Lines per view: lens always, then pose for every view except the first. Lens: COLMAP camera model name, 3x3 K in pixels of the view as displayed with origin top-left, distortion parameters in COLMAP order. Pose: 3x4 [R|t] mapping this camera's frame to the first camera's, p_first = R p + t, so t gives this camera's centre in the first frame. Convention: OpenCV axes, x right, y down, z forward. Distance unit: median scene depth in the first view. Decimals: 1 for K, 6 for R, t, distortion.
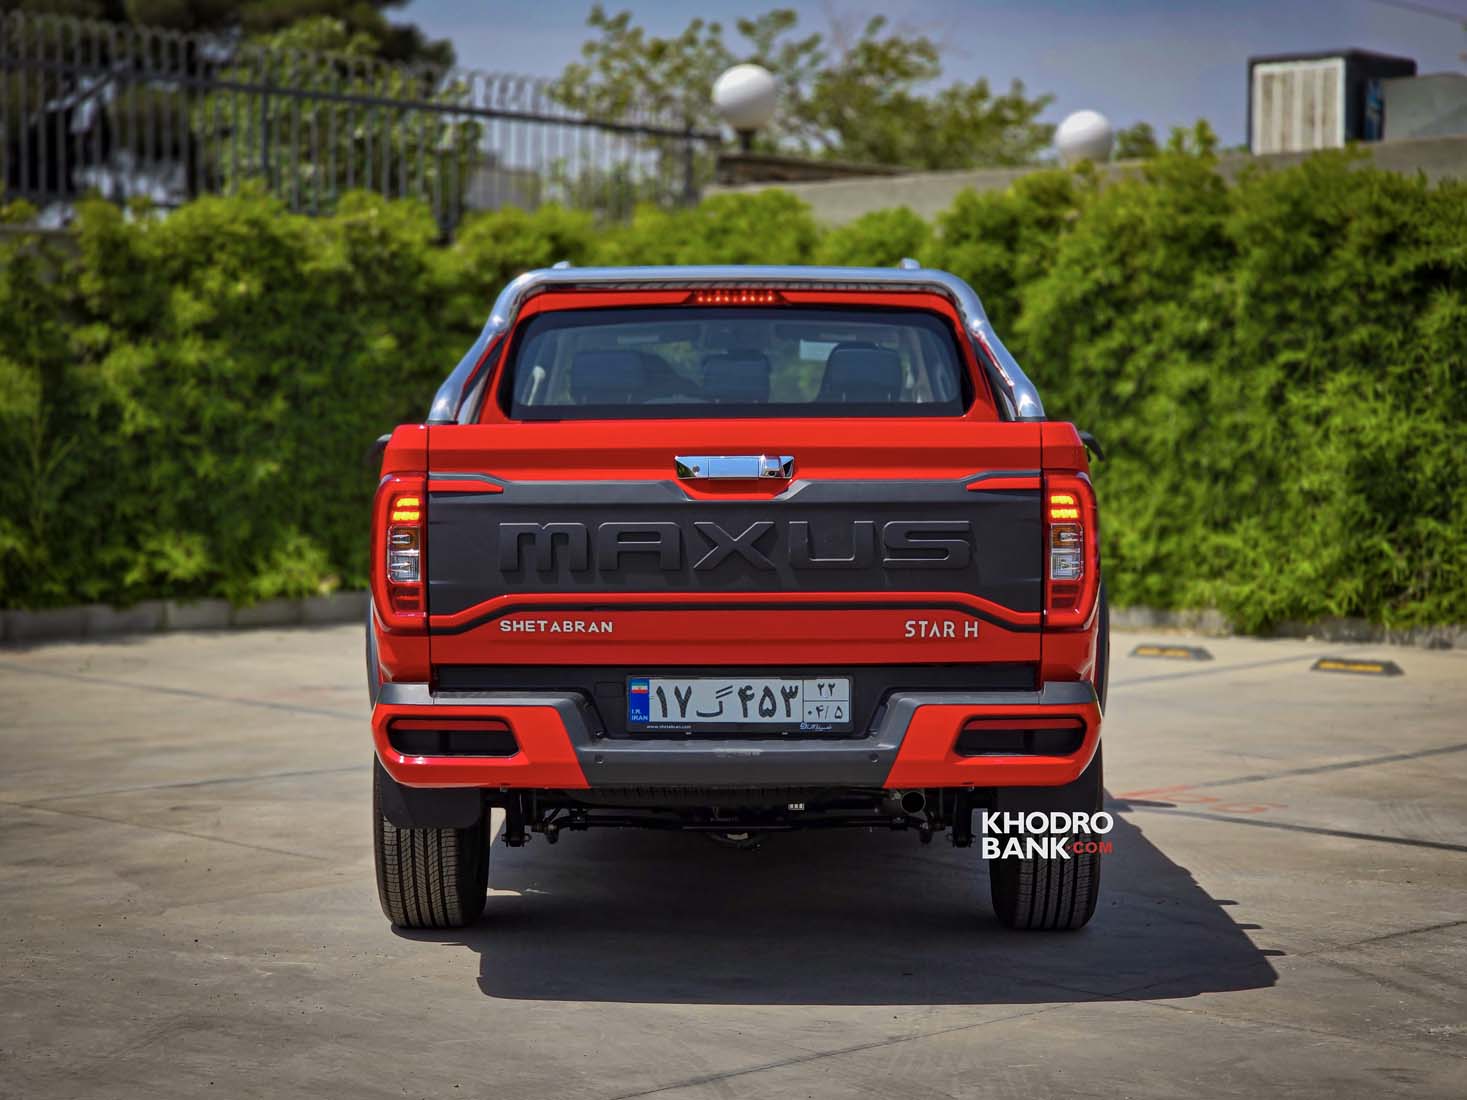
lens RADIAL K [[3037.3, 0, 771.0], [0, 3037.3, 652.7], [0, 0, 1]] dist [-0.001683, -0.085604]
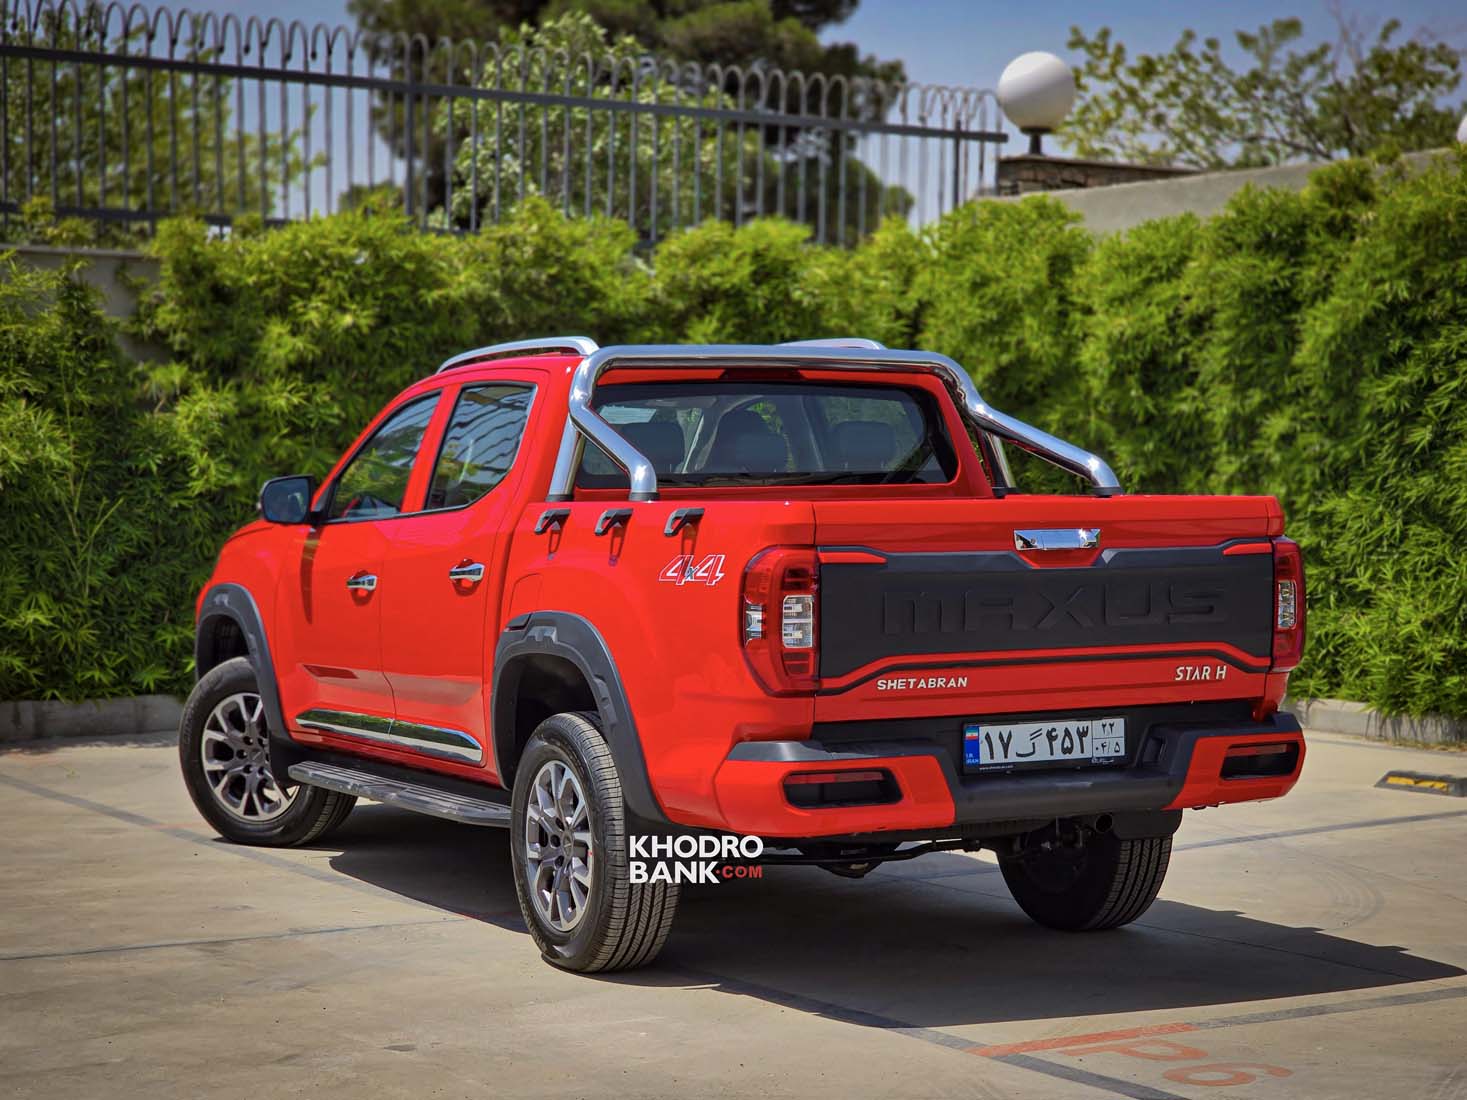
lens RADIAL K [[3099.7, 0, 733.5], [0, 3099.7, 550.0], [0, 0, 1]] dist [-0.024258, 0.671291]
pose [[0.977284, 0.004713, -0.211879, 0.113177], [-0.015168, 0.998744, -0.047744, -0.016963], [0.211388, 0.049874, 0.976129, 0.187542]]
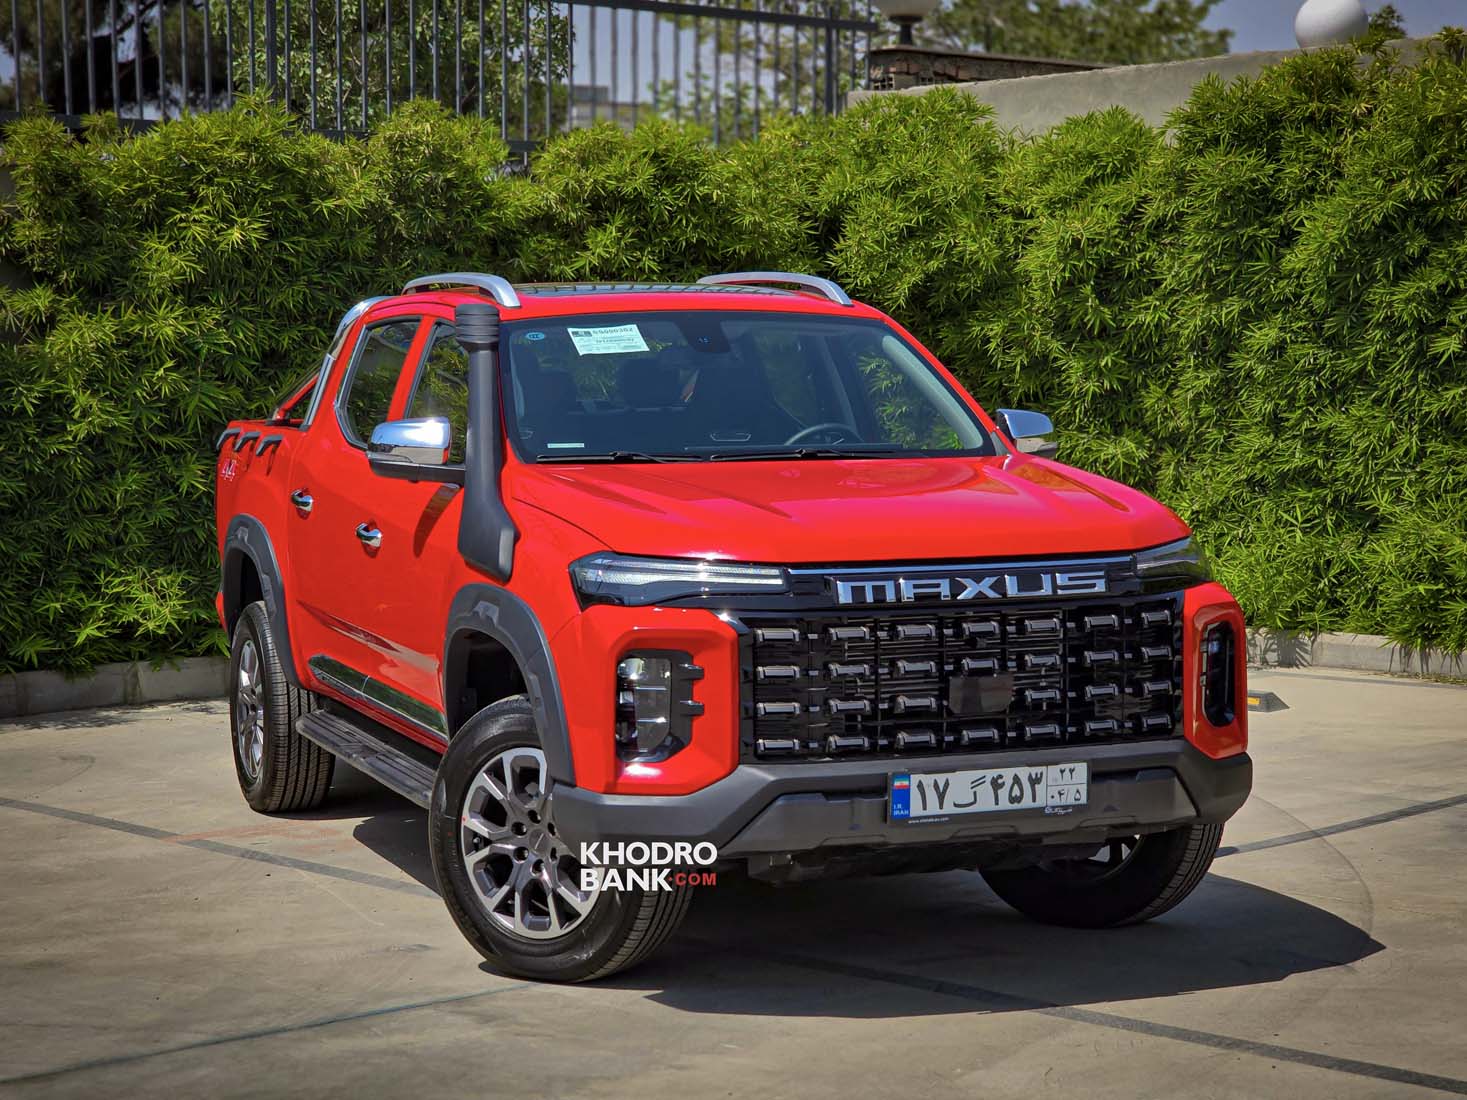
lens RADIAL K [[3099.7, 0, 733.5], [0, 3099.7, 550.0], [0, 0, 1]] dist [-0.024258, 0.671291]
pose [[0.998493, -0.017102, -0.052155, -0.015841], [0.016256, 0.999730, -0.016588, -0.029046], [0.052424, 0.015715, 0.998501, 0.257371]]
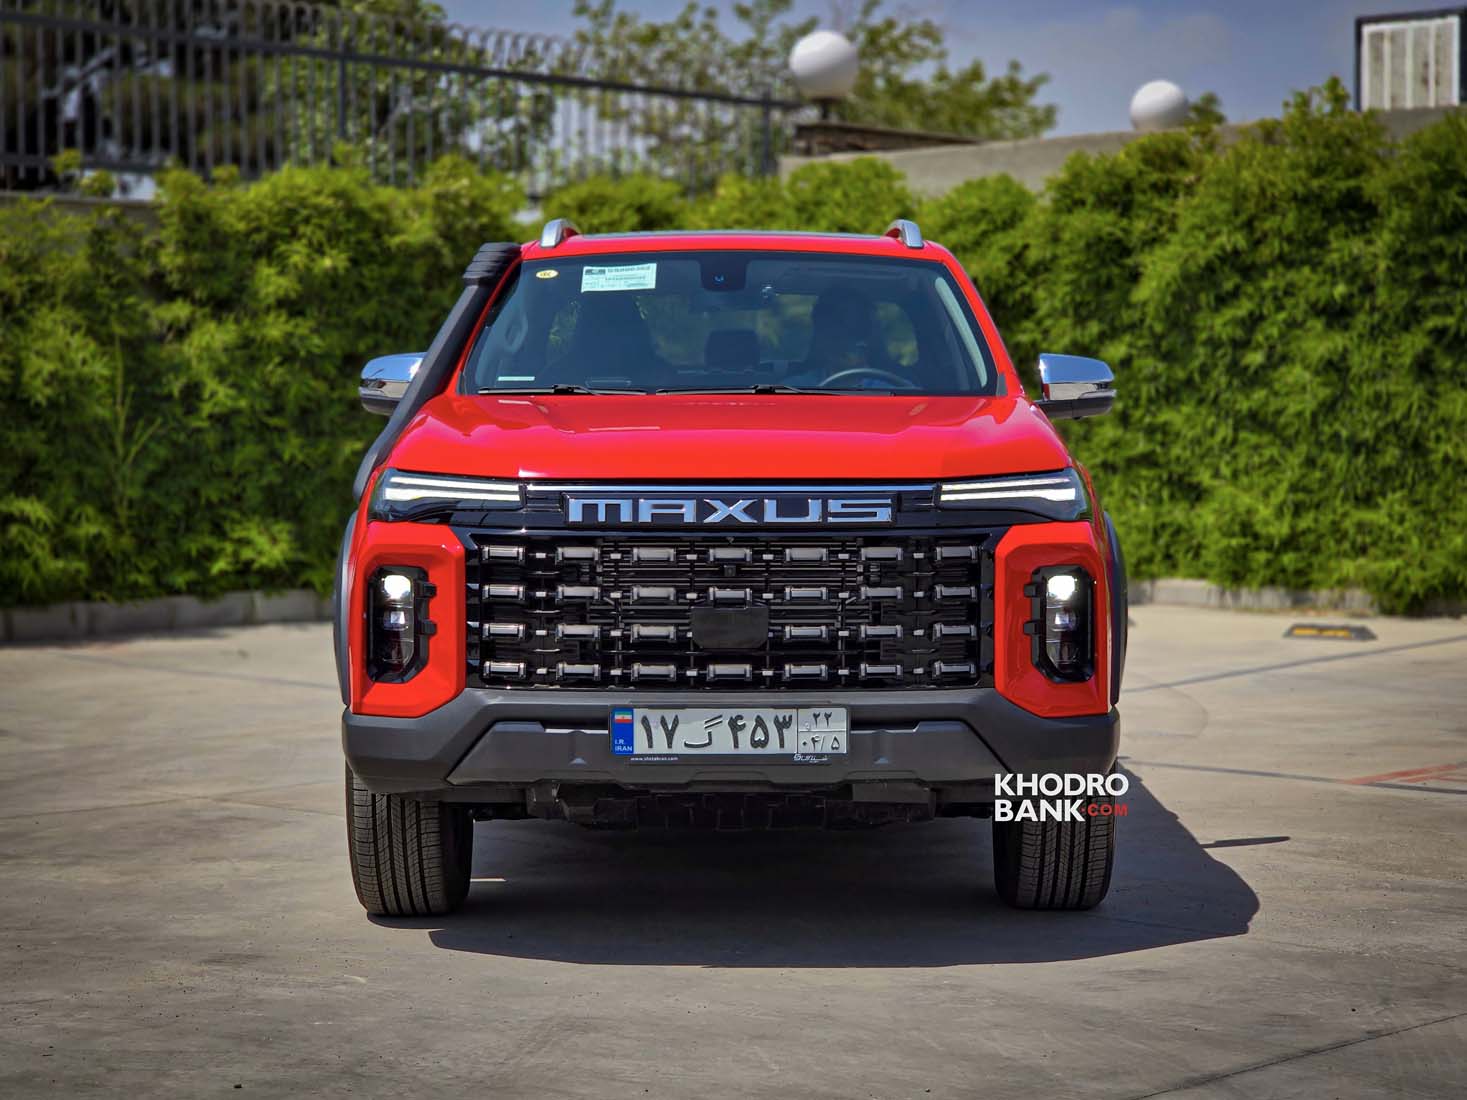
lens RADIAL K [[3099.7, 0, 733.5], [0, 3099.7, 550.0], [0, 0, 1]] dist [-0.024258, 0.671291]
pose [[0.999918, -0.010606, 0.007148, -0.055369], [0.010851, 0.999323, -0.035152, 0.005645], [-0.006770, 0.035227, 0.999356, 0.031464]]
